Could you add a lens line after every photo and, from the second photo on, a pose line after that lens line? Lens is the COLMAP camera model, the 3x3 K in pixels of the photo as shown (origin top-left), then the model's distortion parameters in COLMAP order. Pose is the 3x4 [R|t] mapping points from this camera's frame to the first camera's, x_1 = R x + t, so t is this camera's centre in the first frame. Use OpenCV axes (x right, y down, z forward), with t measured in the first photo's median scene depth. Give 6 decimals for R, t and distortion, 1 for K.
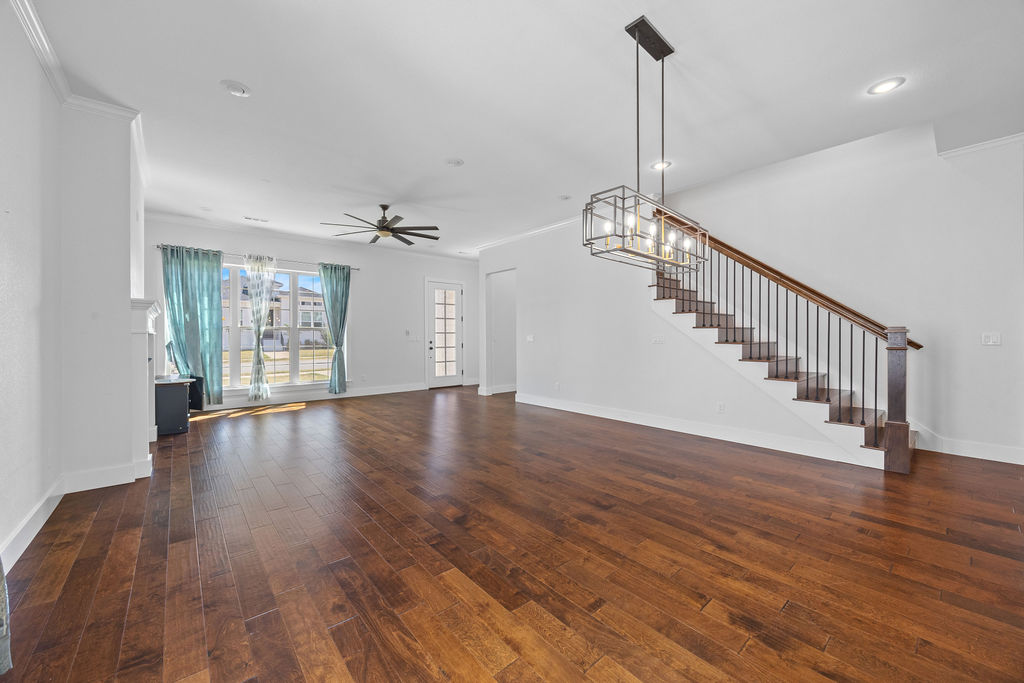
lens RADIAL K [[394.8, 0, 508.2], [0, 394.8, 335.9], [0, 0, 1]] dist [-0.002155, -0.000004]
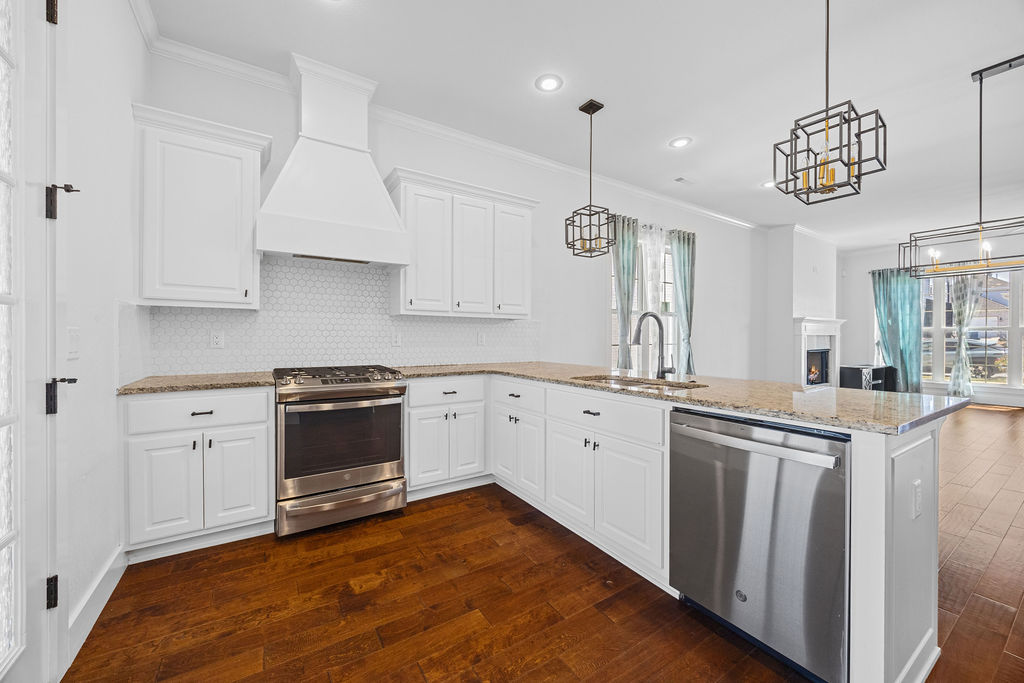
lens RADIAL K [[394.8, 0, 508.2], [0, 394.8, 335.9], [0, 0, 1]] dist [-0.002155, -0.000004]
pose [[-0.110247, -0.000273, -0.993904, 1.282093], [-0.001054, 0.999999, -0.000158, 0.001380], [0.993904, 0.001031, -0.110248, -0.234720]]
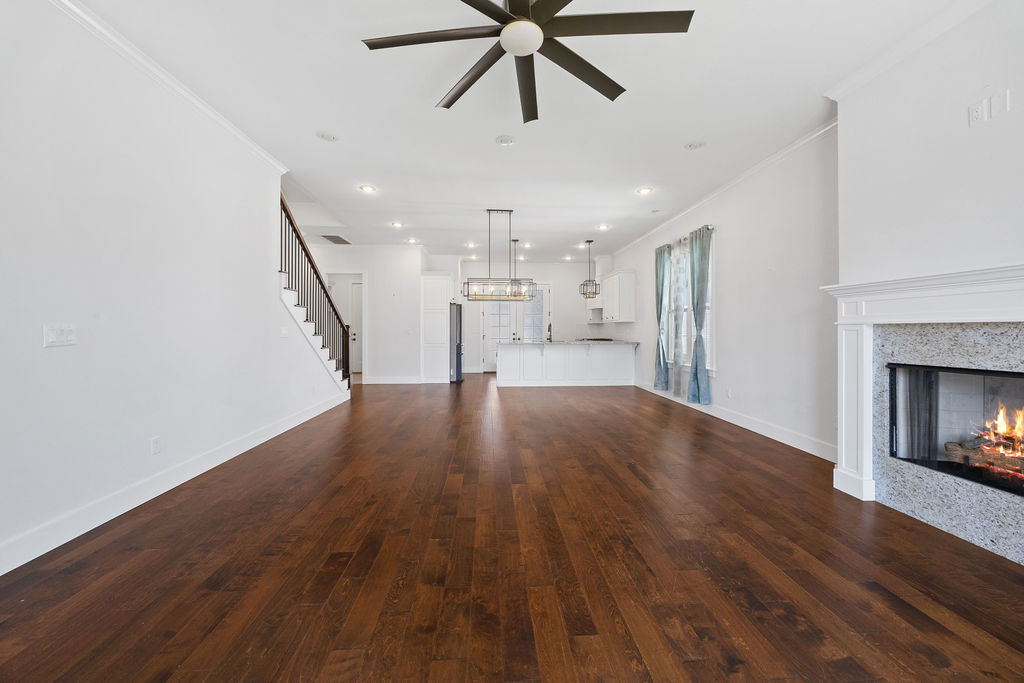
lens RADIAL K [[394.8, 0, 508.2], [0, 394.8, 335.9], [0, 0, 1]] dist [-0.002155, -0.000004]
pose [[-0.803042, -0.007224, 0.595878, -0.941850], [-0.000011, 0.999927, 0.012107, 0.011086], [-0.595922, 0.009716, -0.802984, 2.368752]]
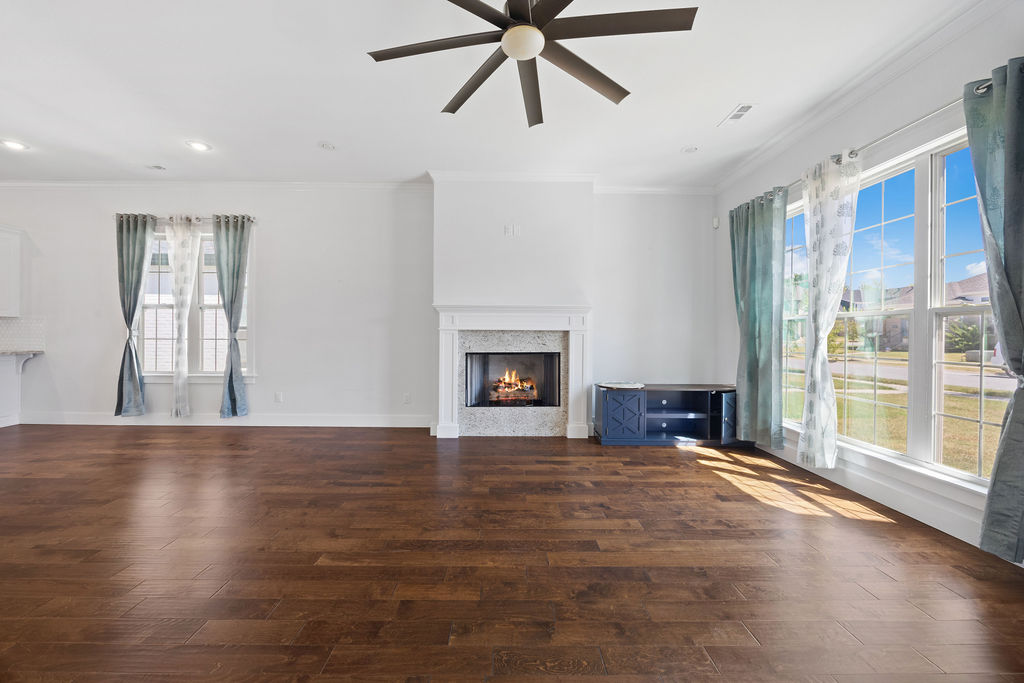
lens RADIAL K [[387.8, 0, 512.2], [0, 387.8, 338.1], [0, 0, 1]] dist [-0.006344, -0.000036]
pose [[-0.624118, 0.004770, -0.781316, -0.056072], [-0.004021, 0.999949, 0.009317, 0.011347], [0.781320, 0.008957, -0.624067, 2.225578]]
